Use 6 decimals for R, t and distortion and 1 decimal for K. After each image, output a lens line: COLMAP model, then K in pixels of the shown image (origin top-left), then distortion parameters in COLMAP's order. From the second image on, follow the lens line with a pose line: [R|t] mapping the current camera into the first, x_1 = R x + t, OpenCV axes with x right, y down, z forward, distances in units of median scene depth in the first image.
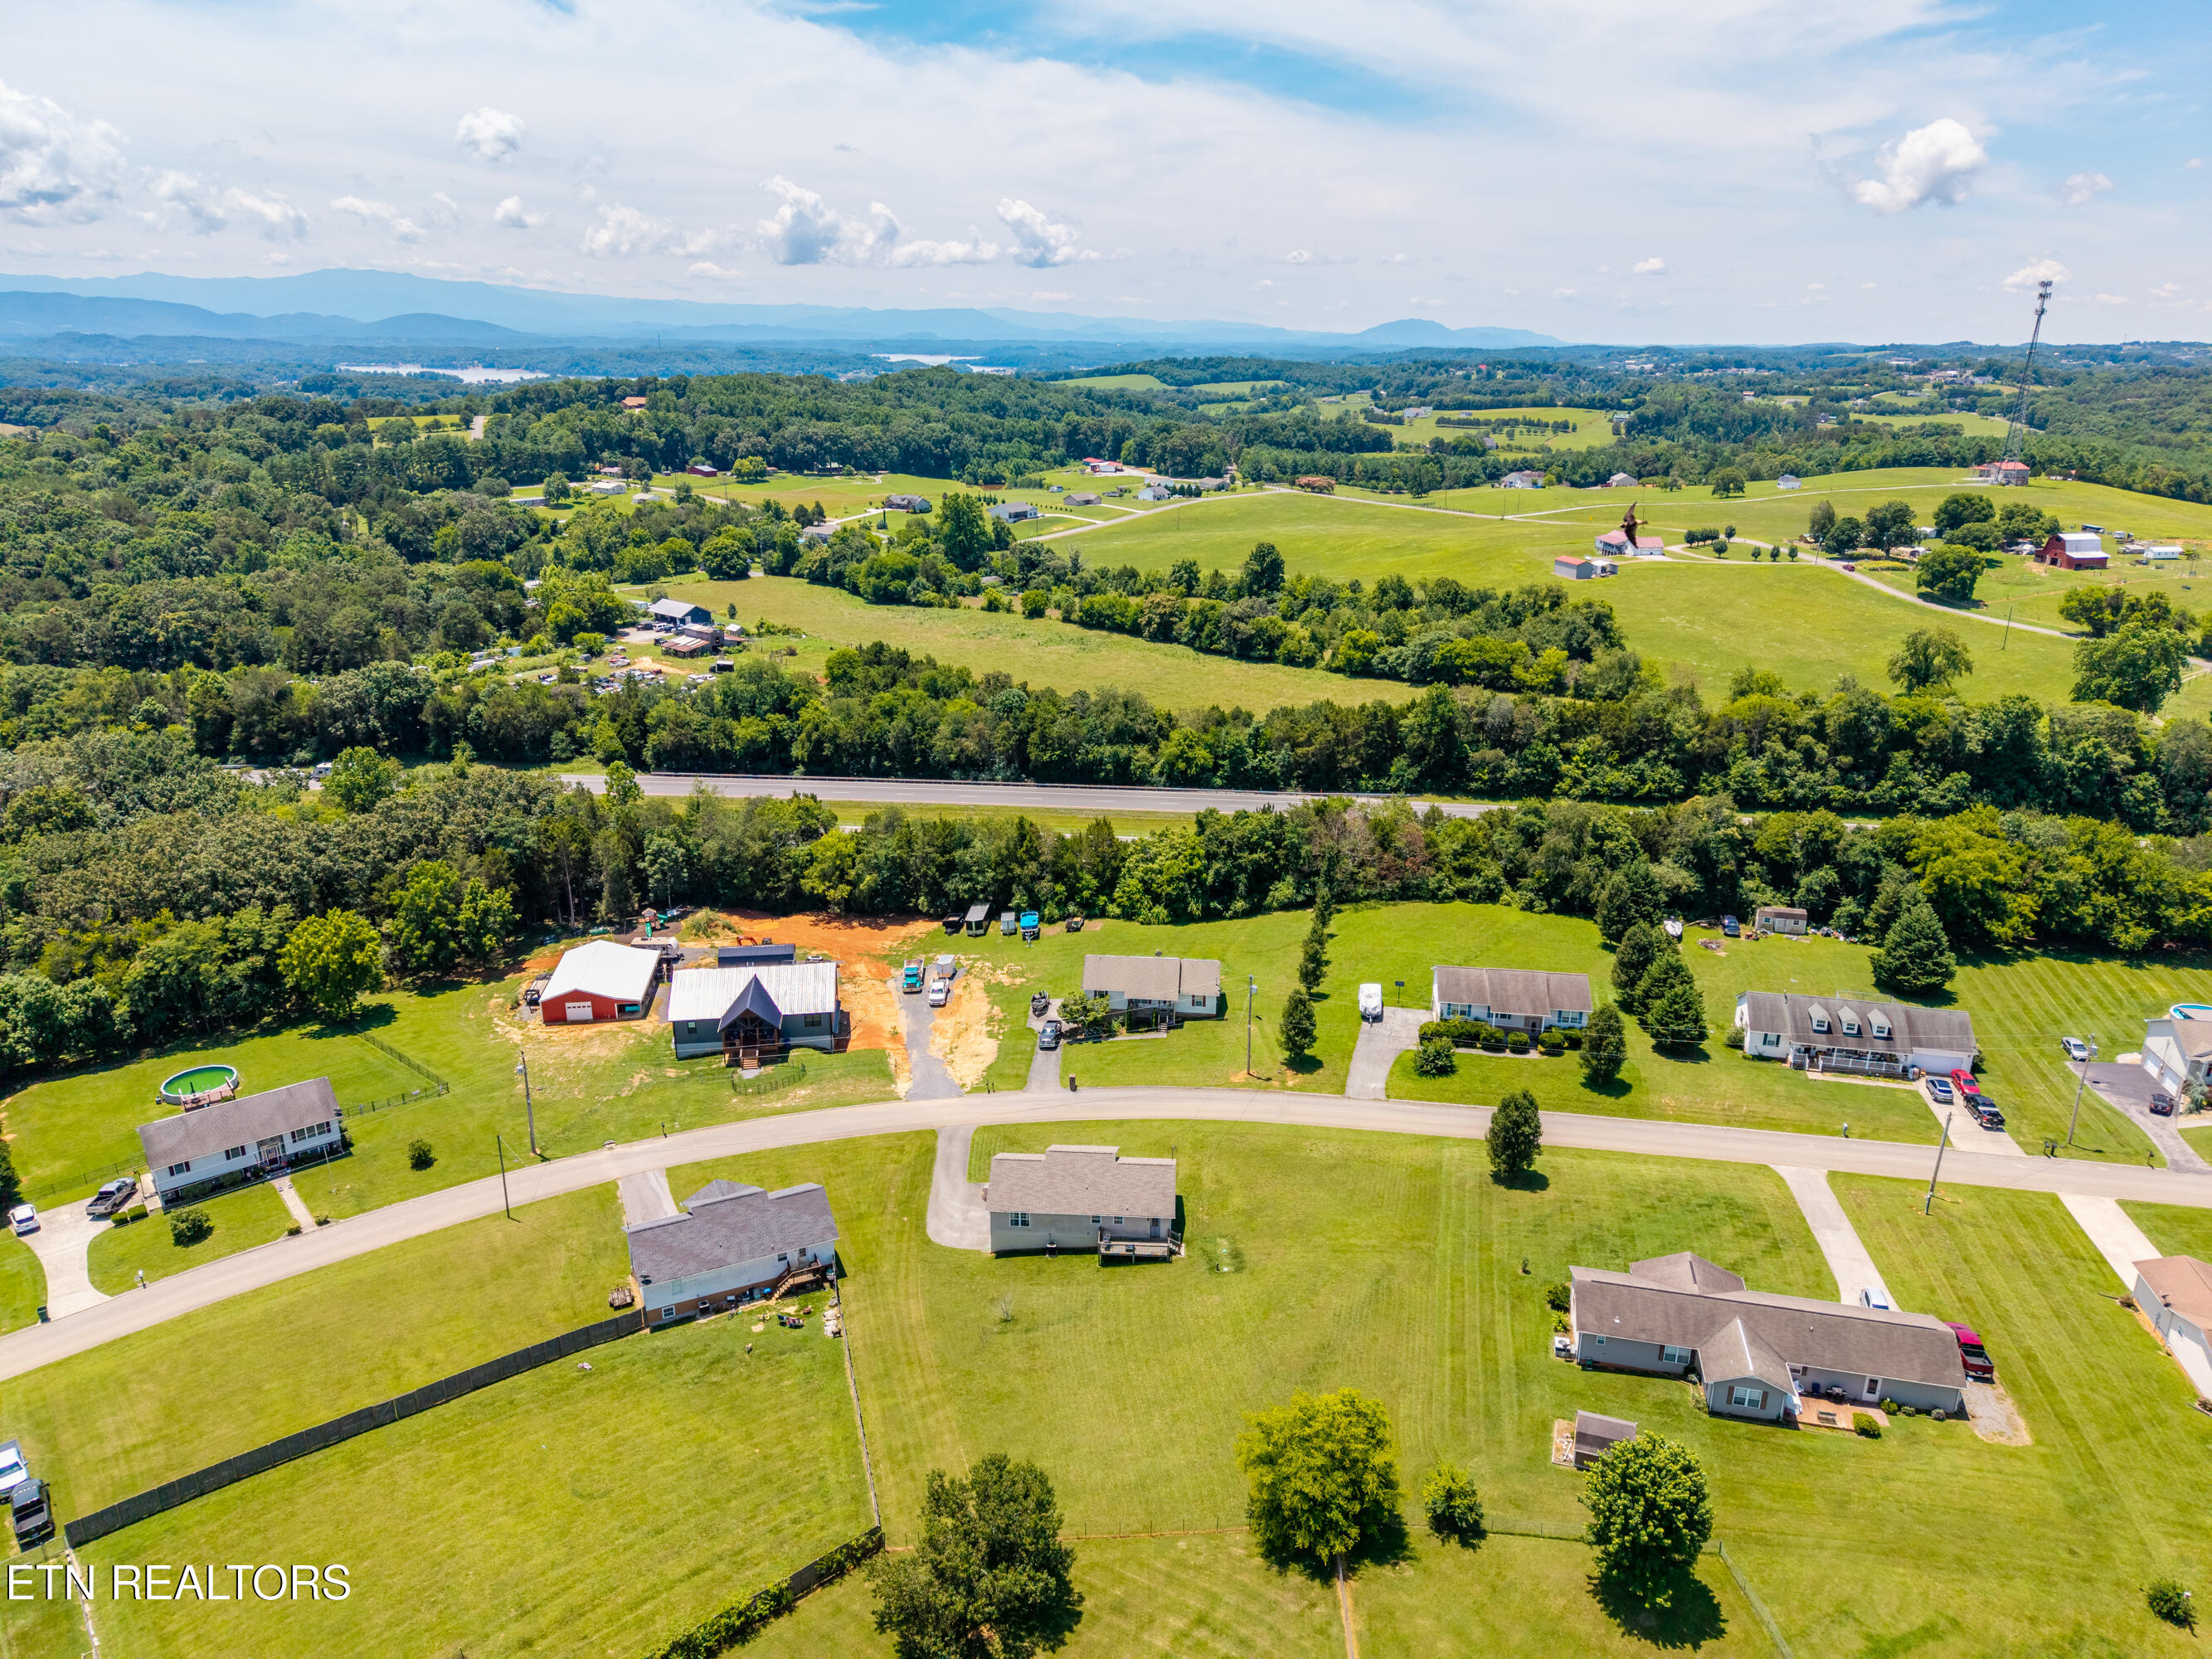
lens RADIAL K [[1462.3, 0, 1114.5], [0, 1462.3, 836.6], [0, 0, 1]] dist [0.055914, -0.052966]
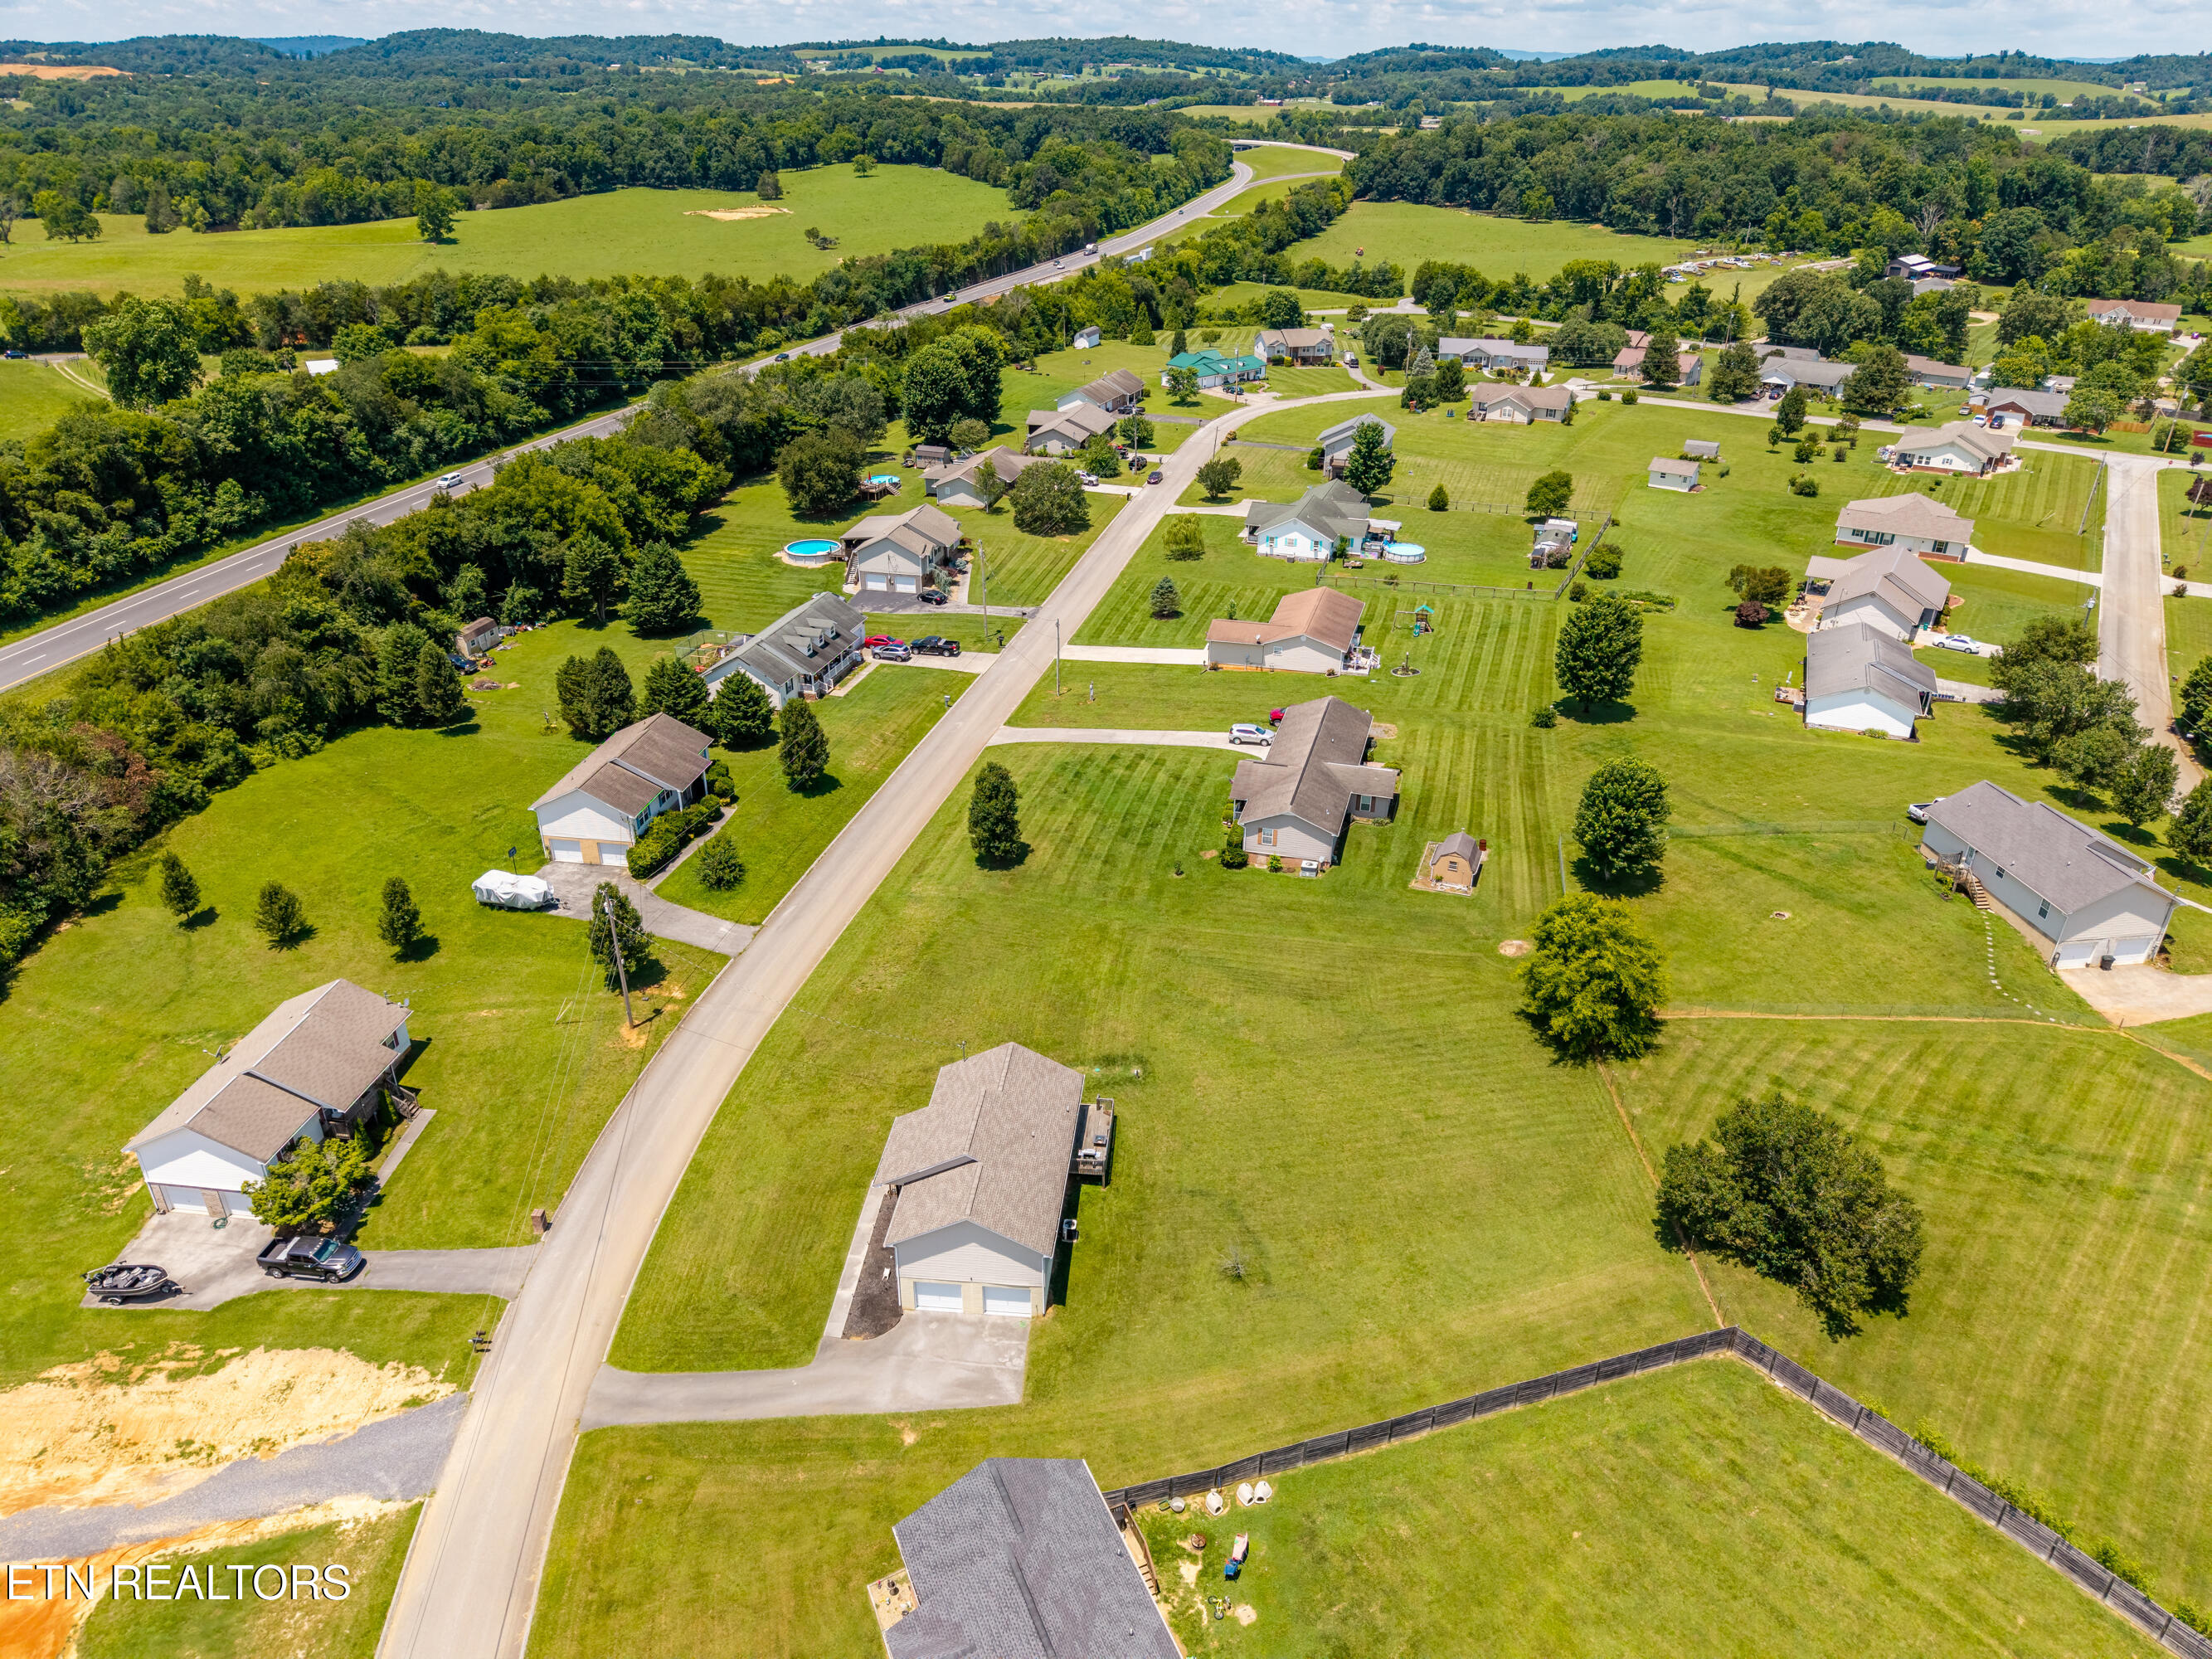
lens RADIAL K [[1484.3, 0, 1111.5], [0, 1484.3, 832.4], [0, 0, 1]] dist [0.019185, -0.021838]
pose [[0.032648, -0.464449, 0.884998, -0.261560], [0.311961, 0.845968, 0.432457, -0.078111], [-0.949534, 0.261965, 0.172509, 0.376560]]
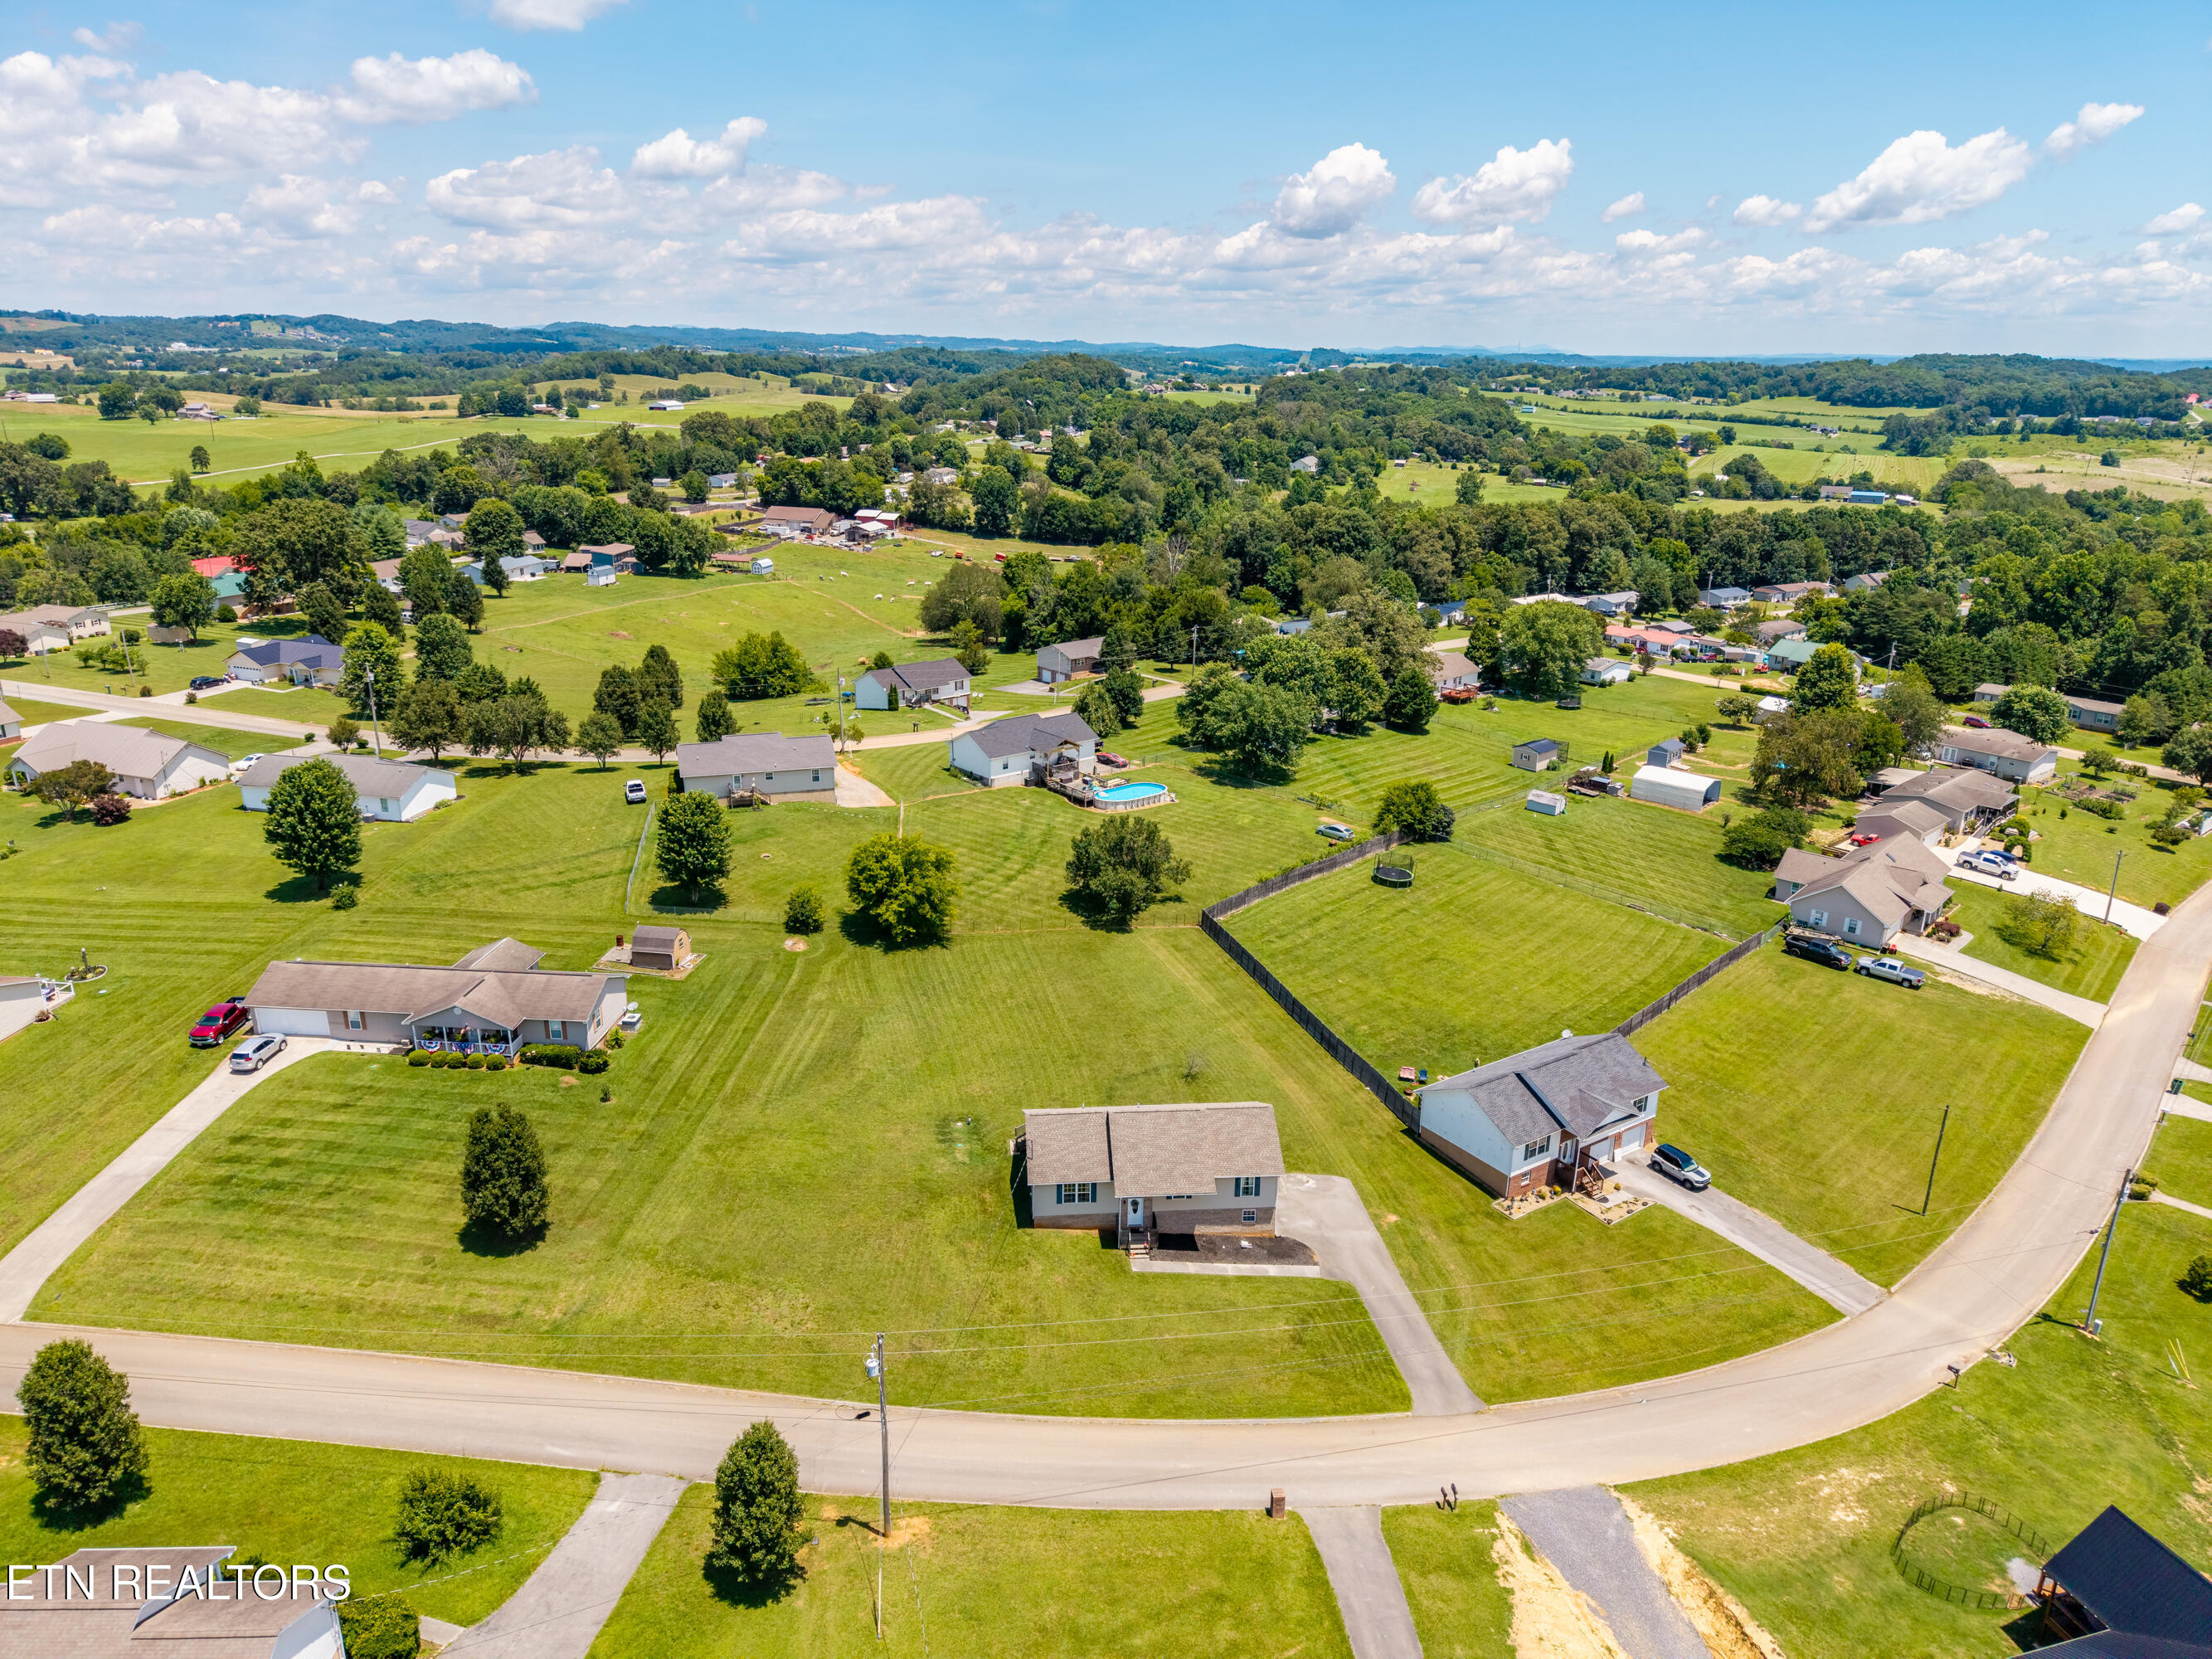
lens RADIAL K [[1475.0, 0, 1106.9], [0, 1475.0, 849.6], [0, 0, 1]] dist [0.025986, -0.030894]
pose [[-0.989402, 0.027655, -0.142546, 0.048816], [-0.064720, 0.794794, 0.603418, -0.155030], [0.129982, 0.606249, -0.784581, 0.707635]]
